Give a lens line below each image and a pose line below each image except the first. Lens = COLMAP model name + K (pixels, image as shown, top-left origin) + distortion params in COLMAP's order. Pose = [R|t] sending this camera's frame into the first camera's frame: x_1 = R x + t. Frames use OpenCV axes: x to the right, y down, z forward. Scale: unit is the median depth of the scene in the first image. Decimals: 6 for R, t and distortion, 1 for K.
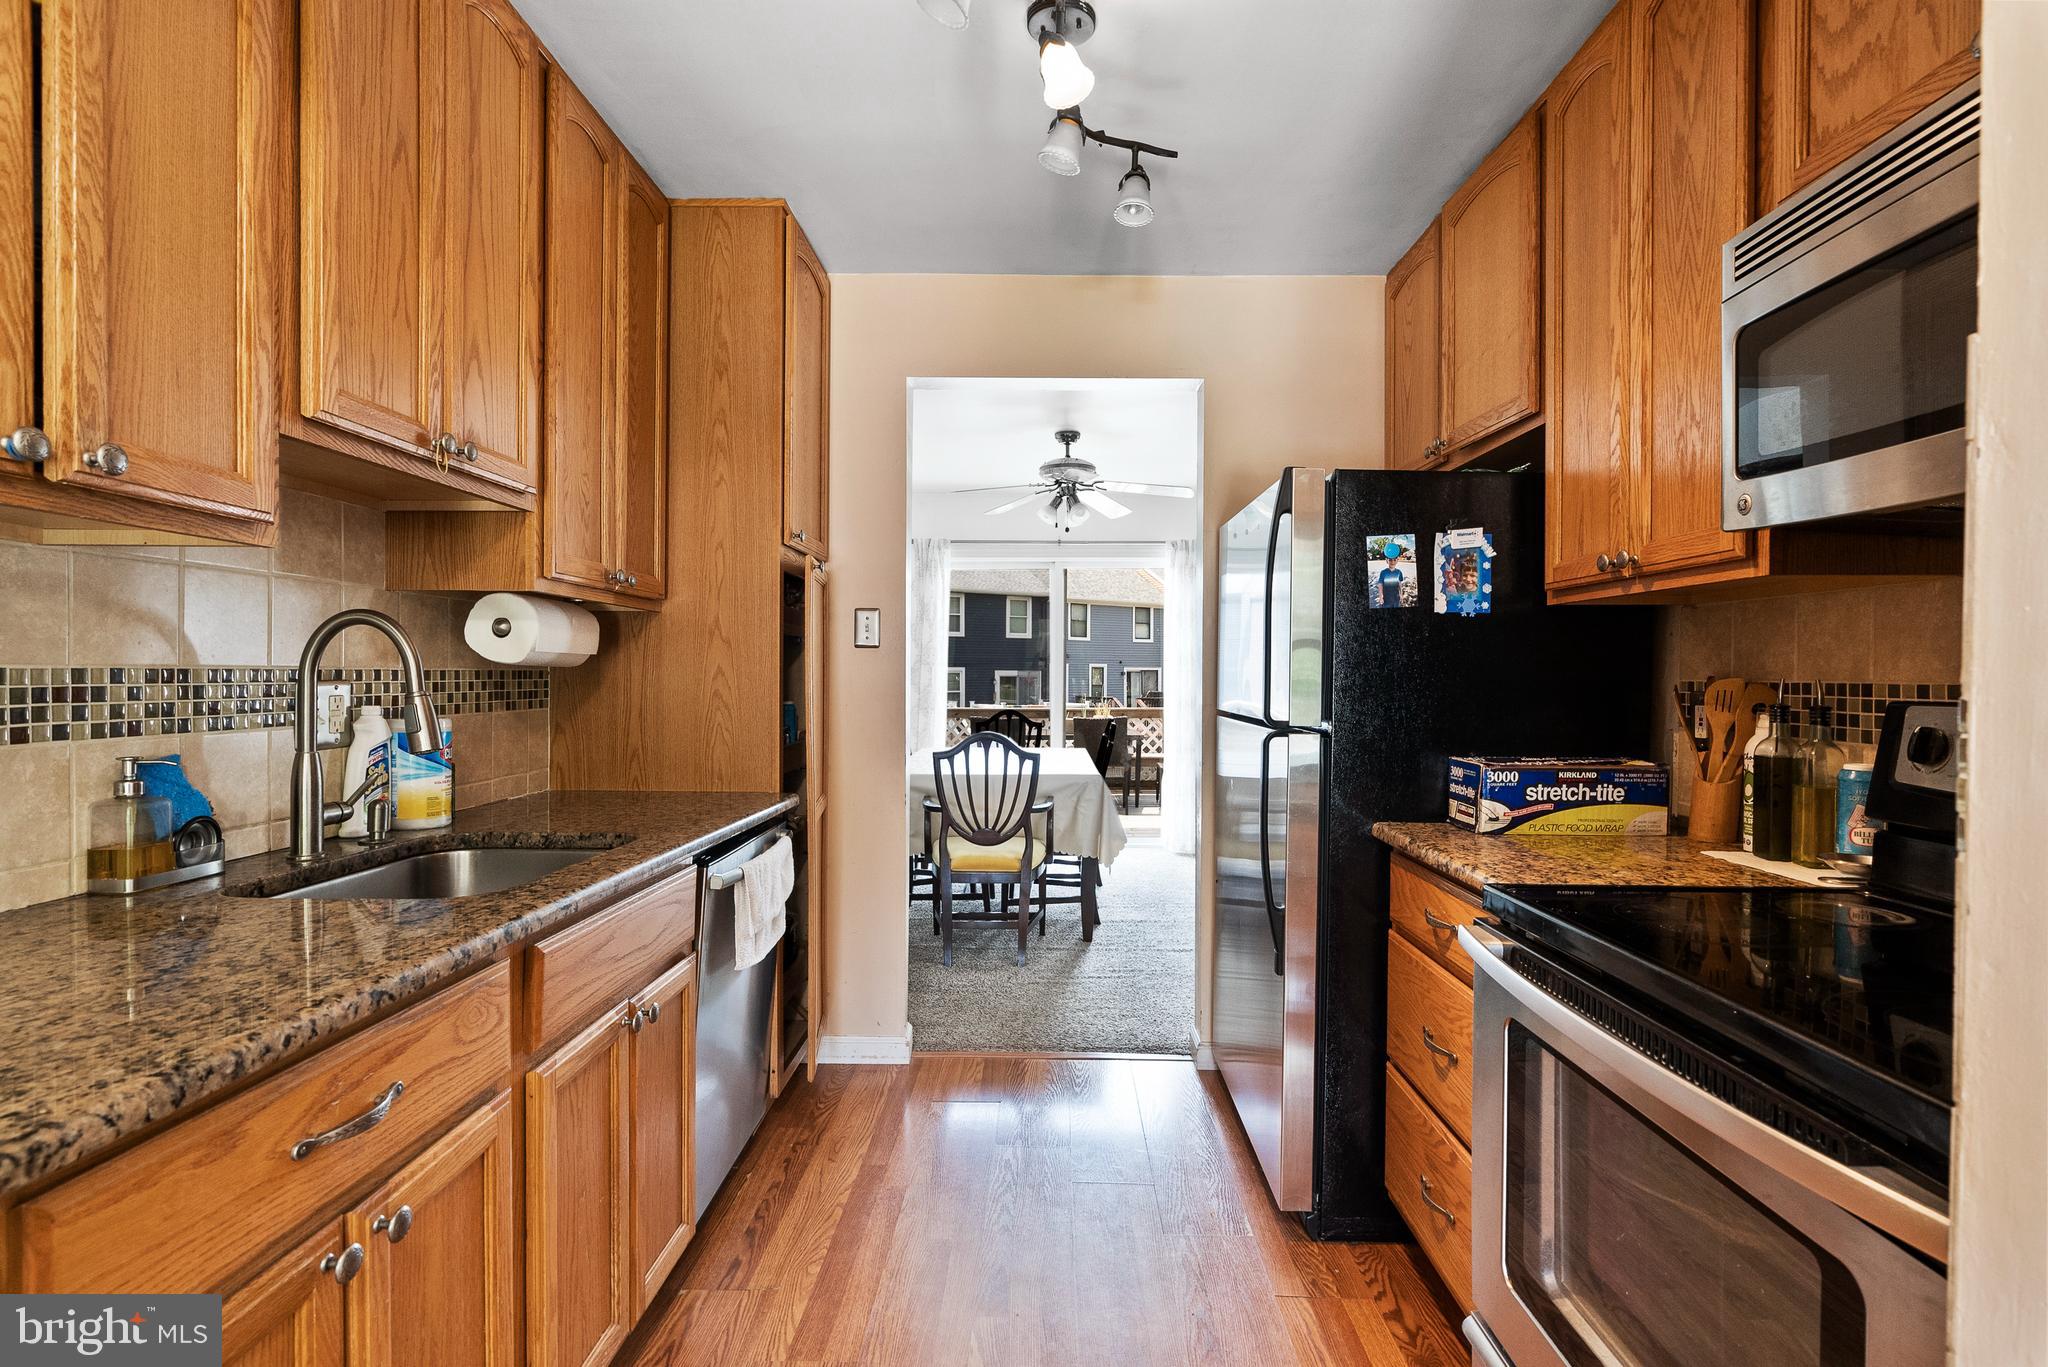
lens RADIAL K [[936.4, 0, 1031.4], [0, 936.4, 677.3], [0, 0, 1]] dist [-0.012142, 0.003357]
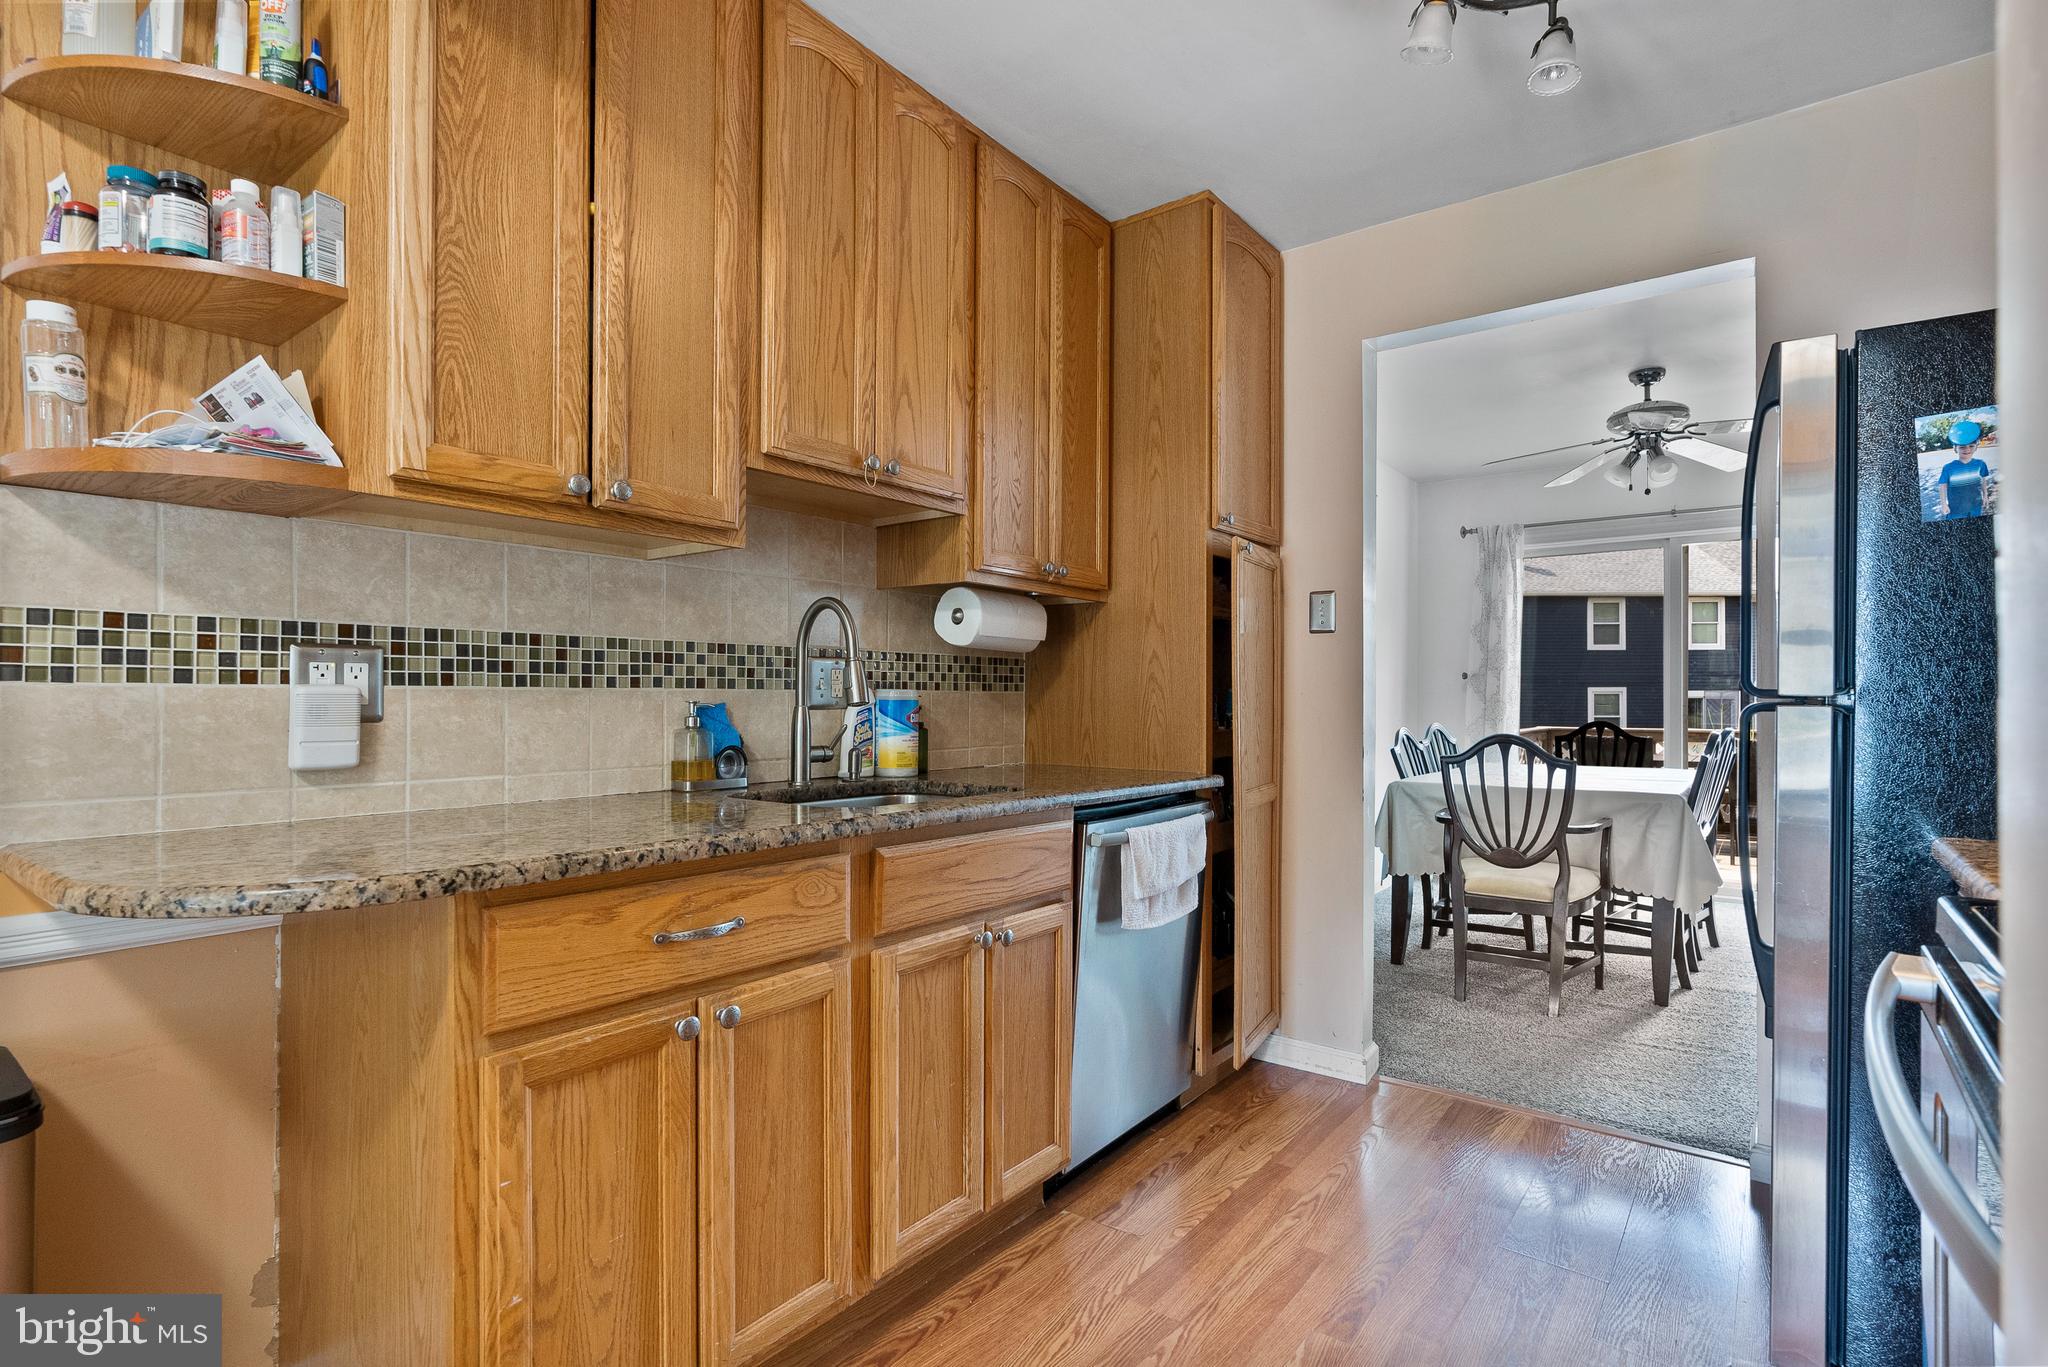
lens RADIAL K [[973.2, 0, 1023.2], [0, 973.2, 687.5], [0, 0, 1]] dist [-0.013491, 0.000971]
pose [[0.803093, -0.006885, -0.595814, 0.253376], [-0.002019, 0.999896, -0.014277, 0.057899], [0.595851, 0.012669, 0.802995, 0.047206]]
